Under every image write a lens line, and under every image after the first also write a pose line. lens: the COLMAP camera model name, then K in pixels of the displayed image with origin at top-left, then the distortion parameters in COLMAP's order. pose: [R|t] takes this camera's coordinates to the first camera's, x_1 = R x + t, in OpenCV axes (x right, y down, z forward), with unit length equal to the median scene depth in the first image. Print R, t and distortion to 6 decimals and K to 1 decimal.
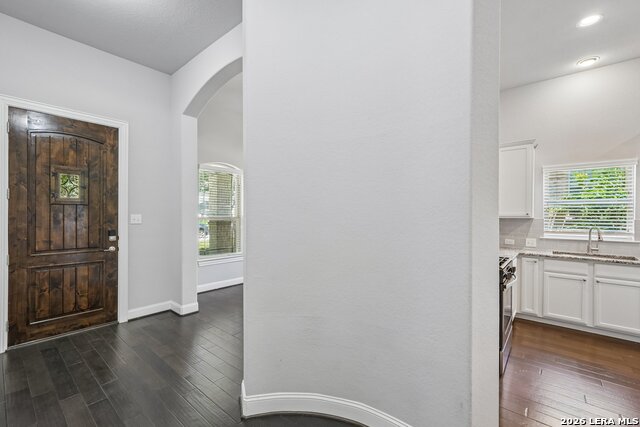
lens RADIAL K [[272.7, 0, 321.6], [0, 272.7, 216.1], [0, 0, 1]] dist [0.002302, 0.001297]
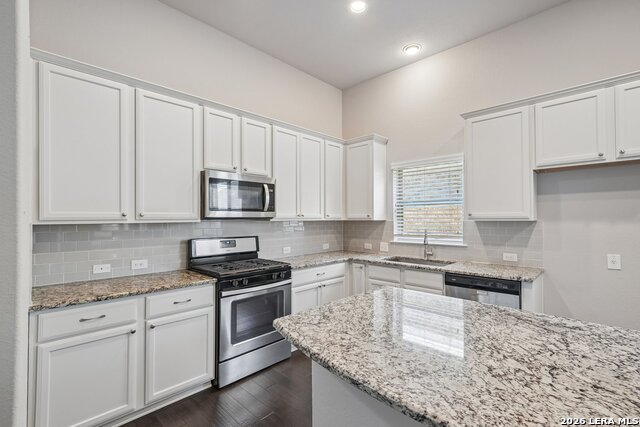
lens RADIAL K [[289.1, 0, 320.3], [0, 289.1, 217.7], [0, 0, 1]] dist [-0.003535, 0.001734]
pose [[0.997968, -0.009177, -0.063046, 0.694990], [0.008521, 0.999907, -0.010670, 0.008402], [0.063138, 0.010111, 0.997954, 0.017753]]
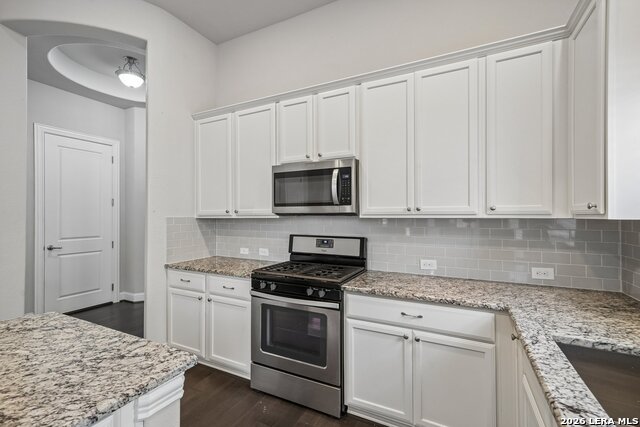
lens RADIAL K [[289.1, 0, 322.8], [0, 289.1, 213.1], [0, 0, 1]] dist [-0.003535, 0.001734]
pose [[0.237006, -0.010943, -0.971447, 1.081674], [-0.002639, 0.999926, -0.011908, 0.005270], [0.971505, 0.005386, 0.236959, 0.649079]]
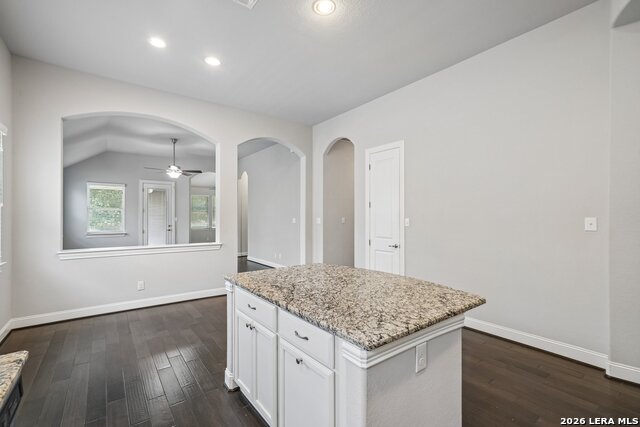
lens RADIAL K [[289.1, 0, 318.9], [0, 289.1, 212.8], [0, 0, 1]] dist [-0.003535, 0.001734]
pose [[-0.973630, -0.003245, 0.228109, 0.766509], [-0.005079, 0.999959, -0.007451, 0.002285], [-0.228075, -0.008413, -0.973607, 0.908253]]
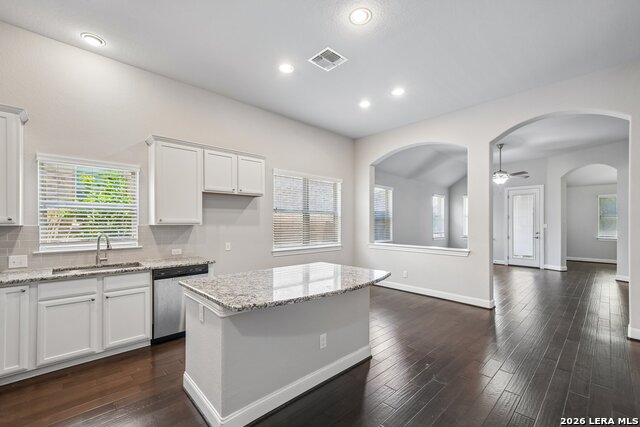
lens RADIAL K [[272.7, 0, 322.0], [0, 272.7, 222.8], [0, 0, 1]] dist [0.002302, 0.001297]
pose [[0.105474, -0.007205, 0.994396, 0.192442], [0.004778, 0.999966, 0.006738, 0.000263], [-0.994411, 0.004040, 0.105505, 0.201019]]
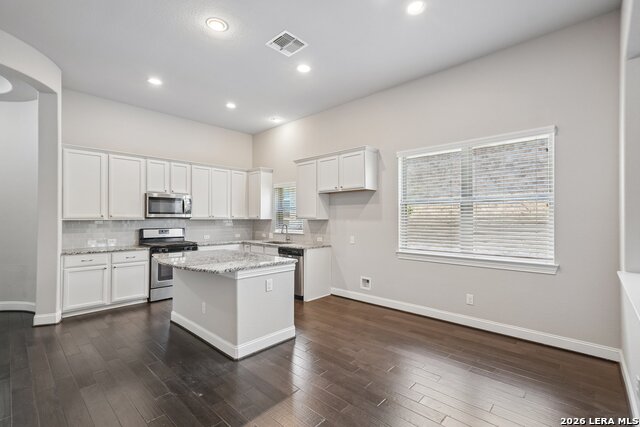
lens RADIAL K [[289.1, 0, 326.3], [0, 289.1, 217.0], [0, 0, 1]] dist [-0.003535, 0.001734]
pose [[0.999458, -0.005909, -0.032382, 1.261593], [0.005518, 0.999911, -0.012146, 0.018293], [0.032450, 0.011961, 0.999402, -0.629261]]
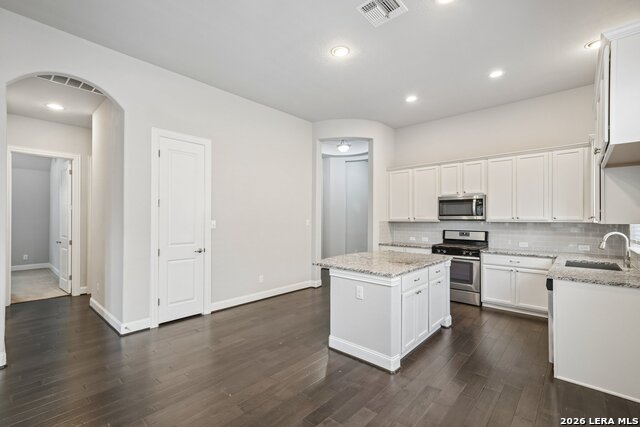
lens RADIAL K [[289.1, 0, 318.9], [0, 289.1, 219.8], [0, 0, 1]] dist [-0.003535, 0.001734]
pose [[-0.030783, -0.004324, -0.999517, 1.864248], [-0.009569, 0.999946, -0.004032, 0.011972], [0.999480, 0.009440, -0.030823, 0.134716]]
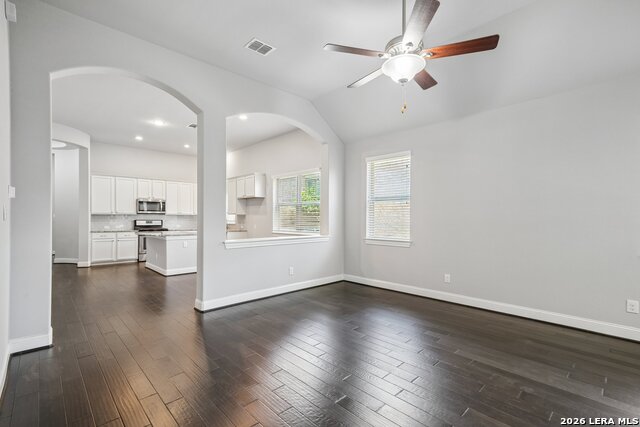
lens RADIAL K [[289.1, 0, 325.8], [0, 289.1, 218.4], [0, 0, 1]] dist [-0.003535, 0.001734]
pose [[0.995907, -0.004030, -0.090289, 2.099495], [0.003587, 0.999981, -0.005065, 0.058901], [0.090308, 0.004720, 0.995903, -1.485603]]
